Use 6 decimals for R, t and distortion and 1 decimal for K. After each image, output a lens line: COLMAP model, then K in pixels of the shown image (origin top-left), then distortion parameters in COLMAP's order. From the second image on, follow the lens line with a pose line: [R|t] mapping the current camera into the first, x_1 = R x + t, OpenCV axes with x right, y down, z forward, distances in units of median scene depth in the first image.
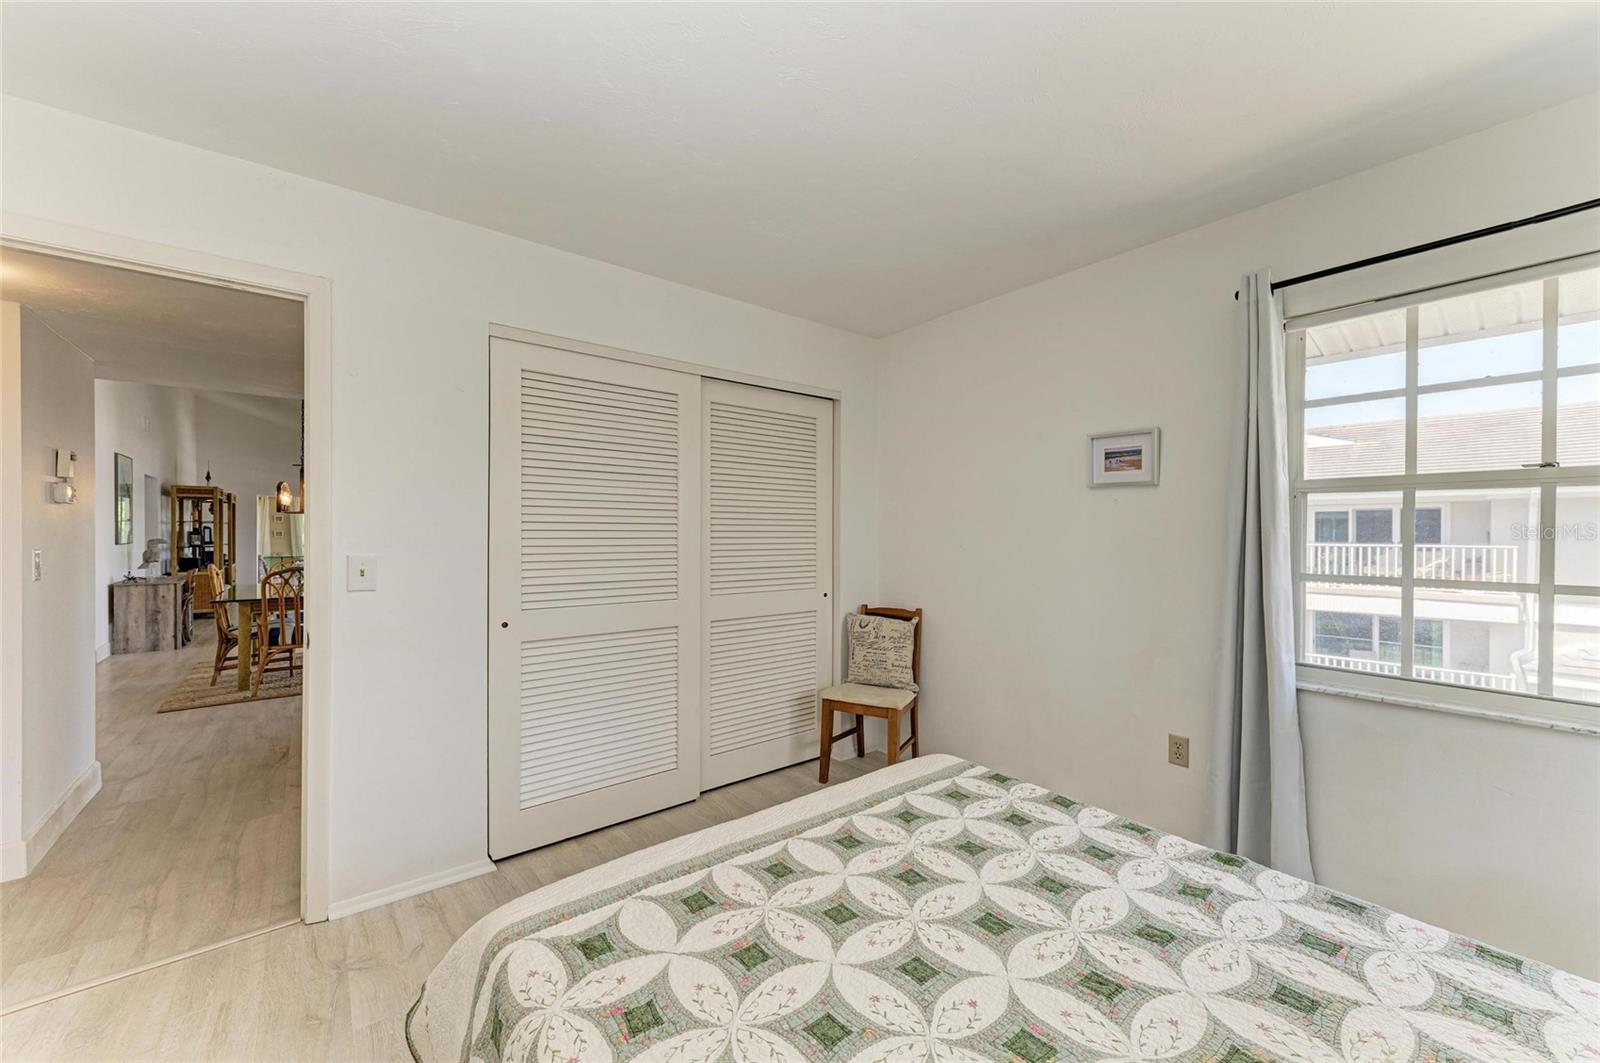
lens RADIAL K [[620.1, 0, 811.6], [0, 620.1, 530.3], [0, 0, 1]] dist [0.009560, -0.000658]
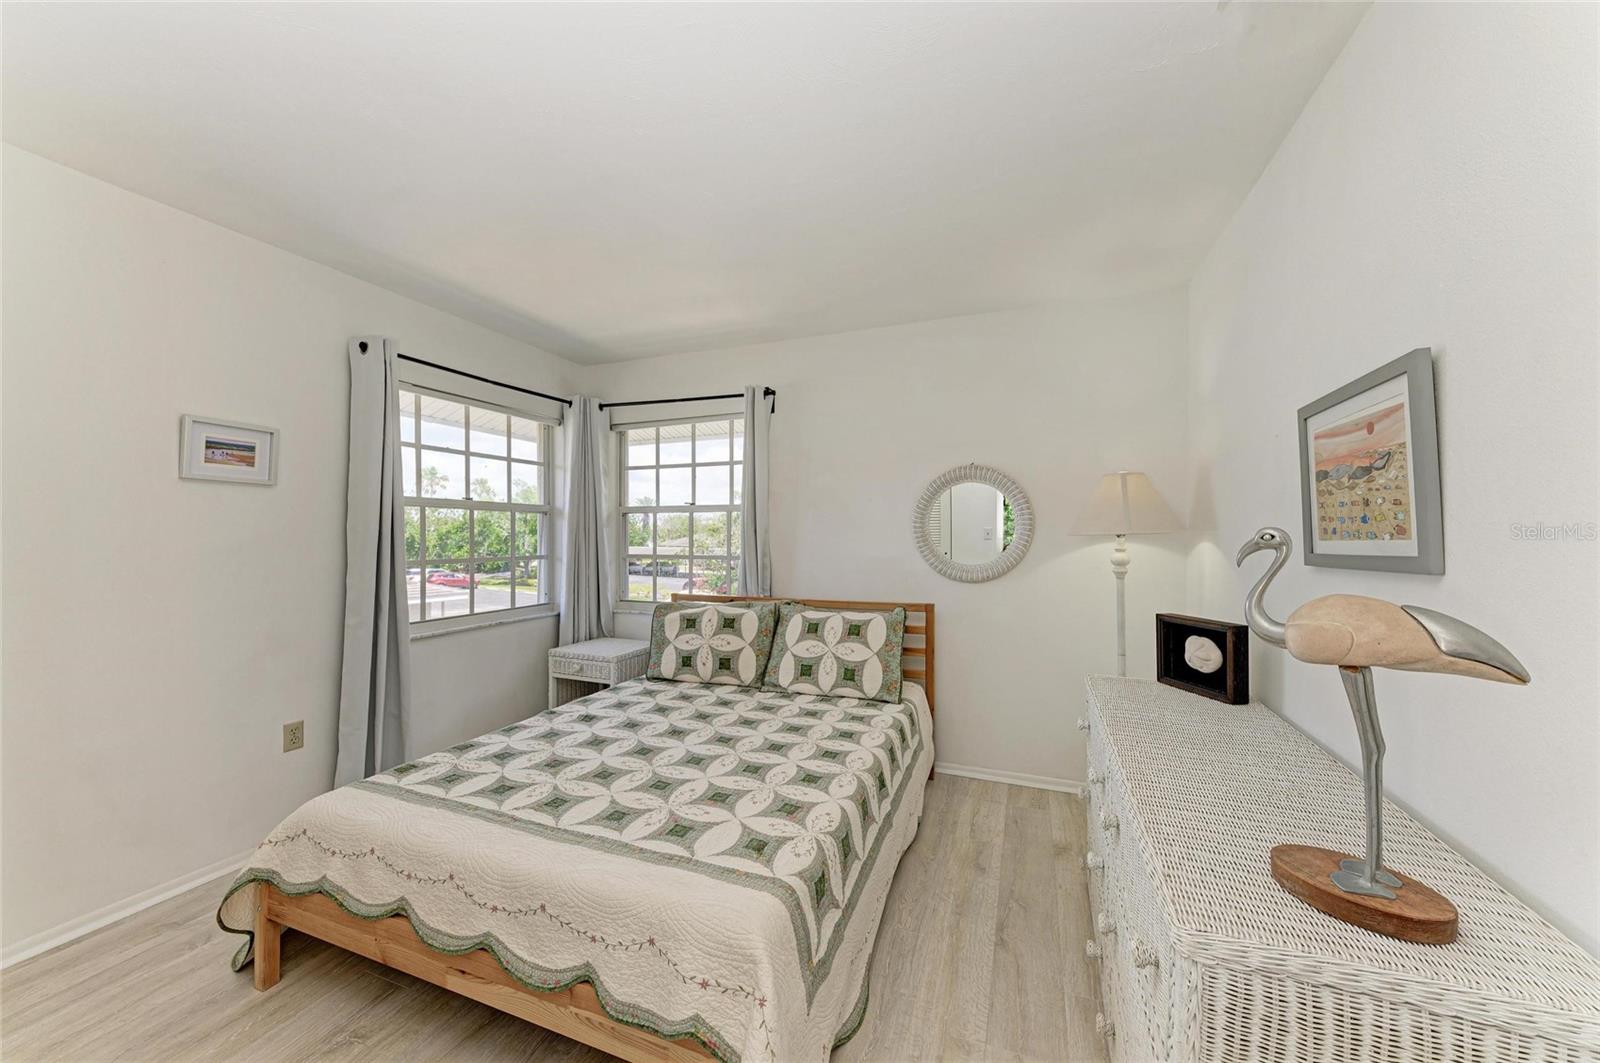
lens RADIAL K [[552.1, 0, 807.8], [0, 552.1, 529.2], [0, 0, 1]] dist [0.007025, -0.002181]
pose [[-0.498421, 0.003519, 0.866928, -1.141236], [-0.002556, 0.999981, -0.005529, 0.002393], [-0.866931, -0.004972, -0.498403, 1.199632]]
